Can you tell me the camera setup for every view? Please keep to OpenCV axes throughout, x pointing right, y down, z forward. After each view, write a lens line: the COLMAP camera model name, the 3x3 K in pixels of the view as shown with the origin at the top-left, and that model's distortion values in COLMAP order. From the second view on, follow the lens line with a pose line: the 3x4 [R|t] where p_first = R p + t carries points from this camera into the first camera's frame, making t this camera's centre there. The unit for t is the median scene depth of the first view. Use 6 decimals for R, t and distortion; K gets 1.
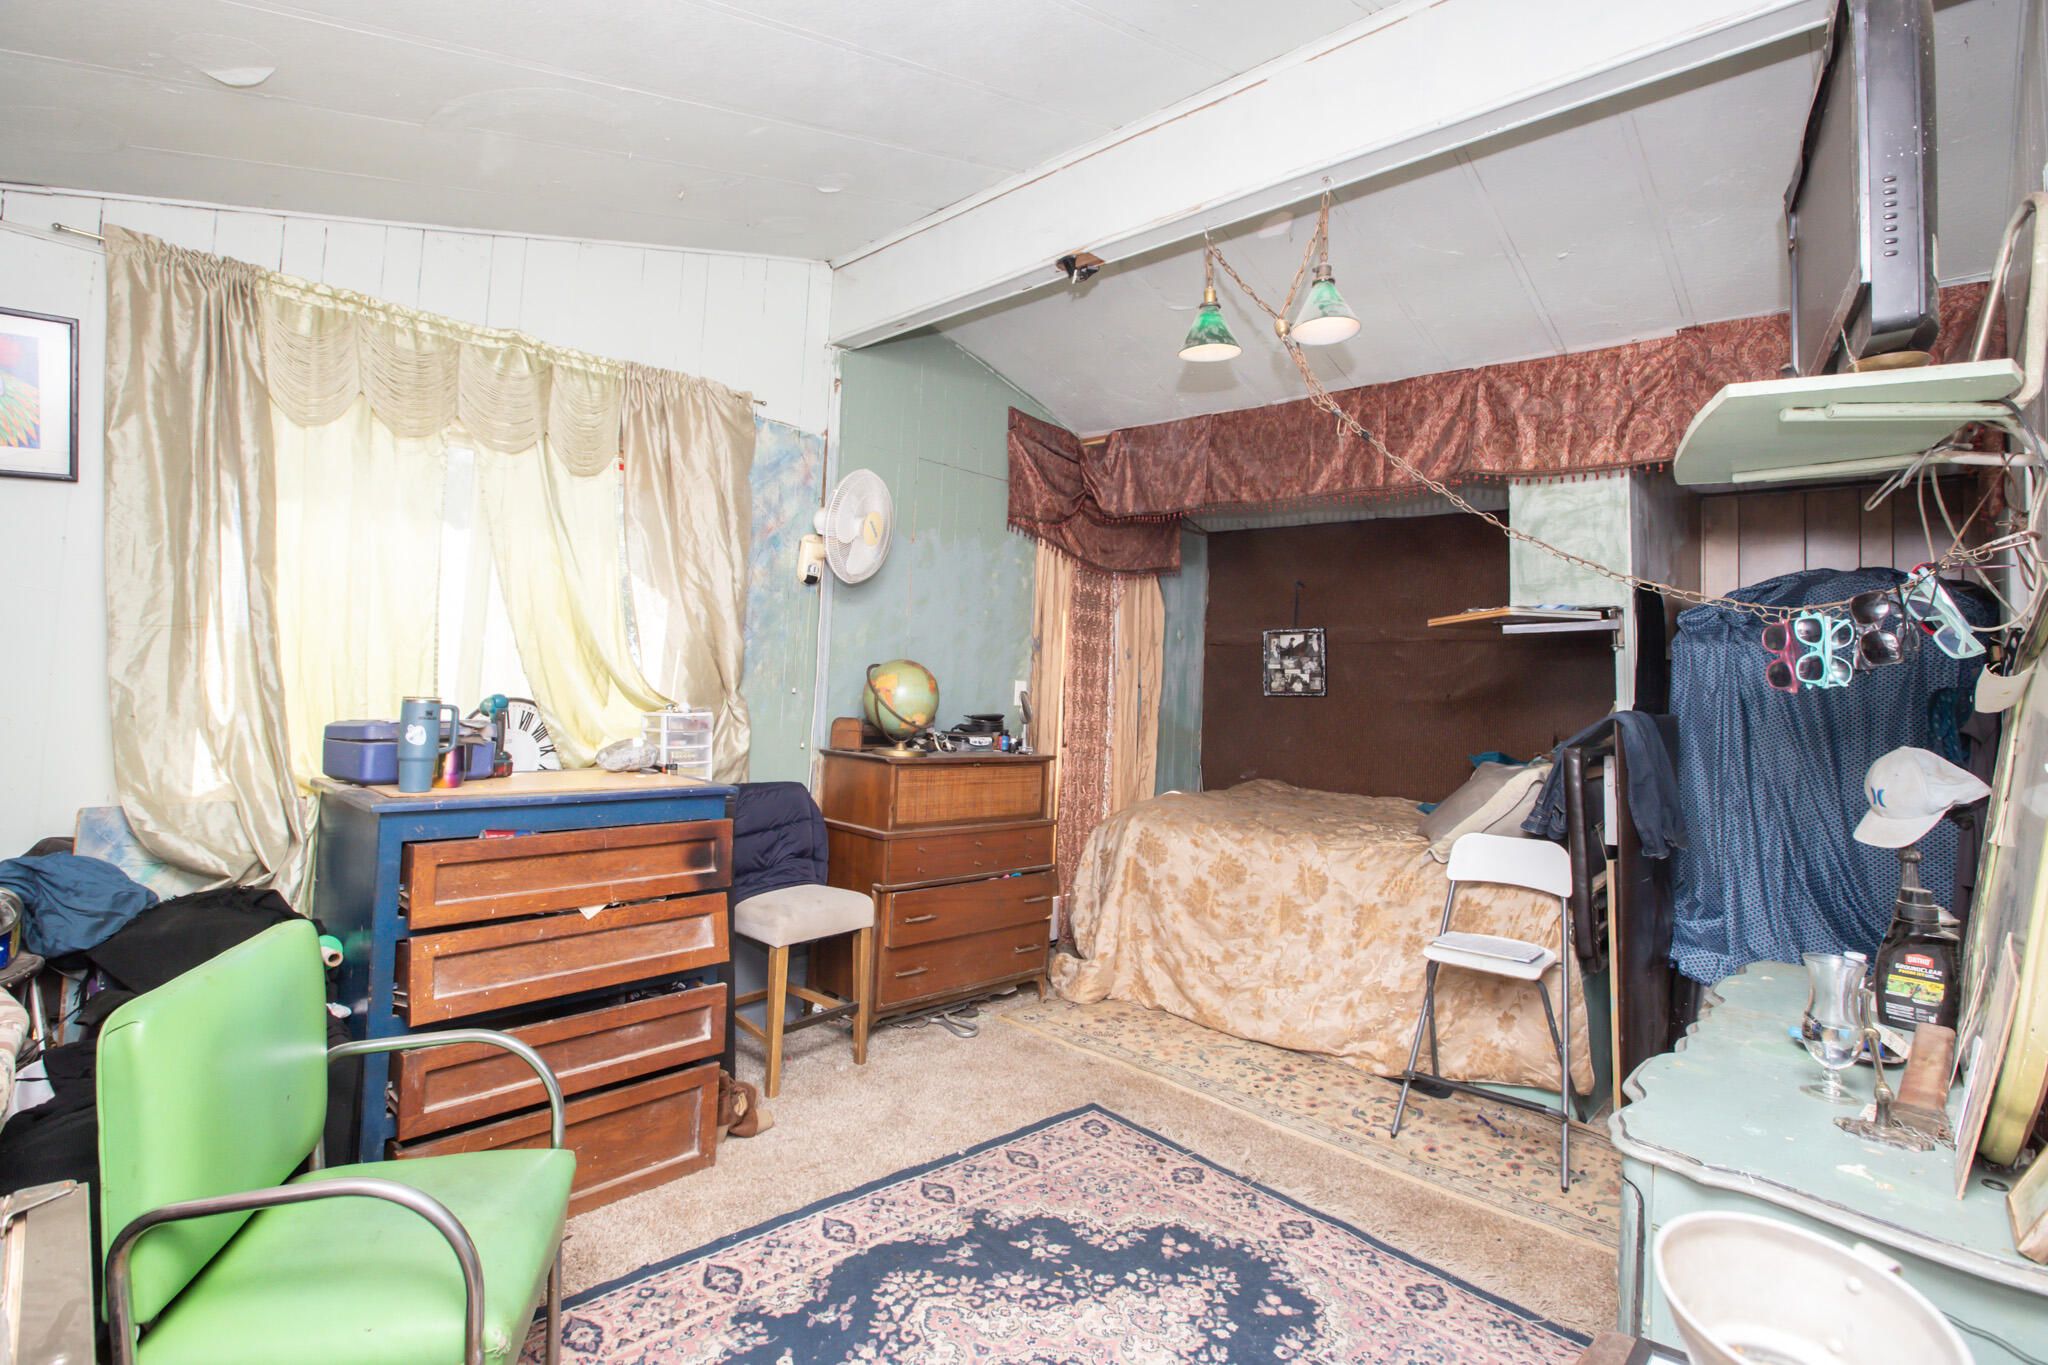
lens RADIAL K [[927.9, 0, 1025.8], [0, 927.9, 640.1], [0, 0, 1]] dist [-0.056762, 0.021455]
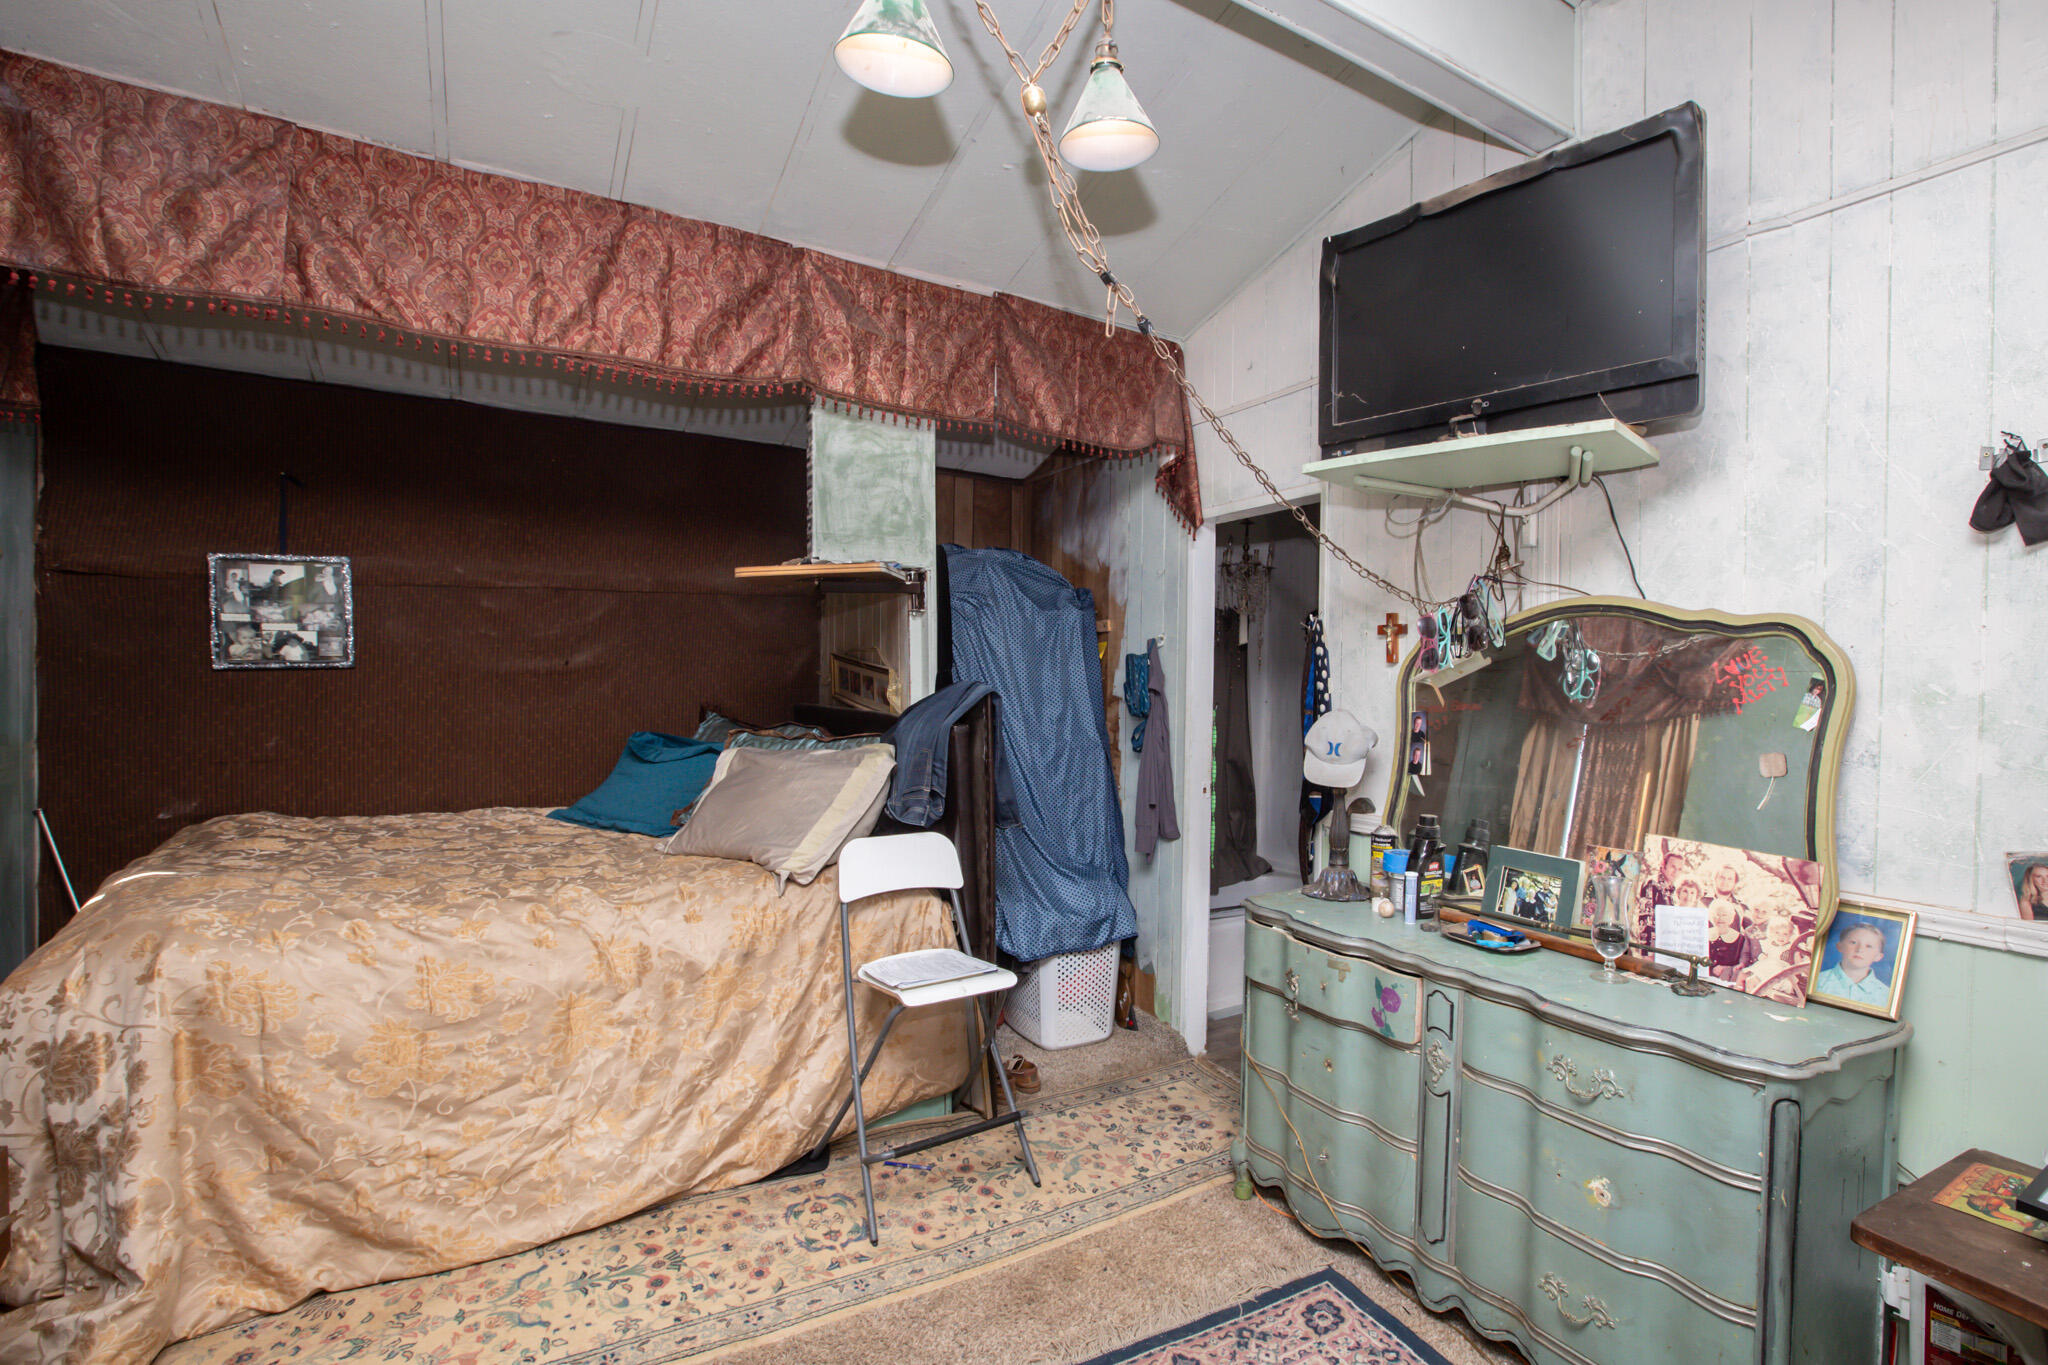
lens RADIAL K [[968.8, 0, 1002.3], [0, 968.8, 688.4], [0, 0, 1]] dist [-0.068704, 0.034979]
pose [[0.266381, -0.060801, 0.961948, -0.285402], [-0.051129, 0.995712, 0.077094, 0.004865], [-0.962511, -0.069720, 0.262130, 0.638762]]
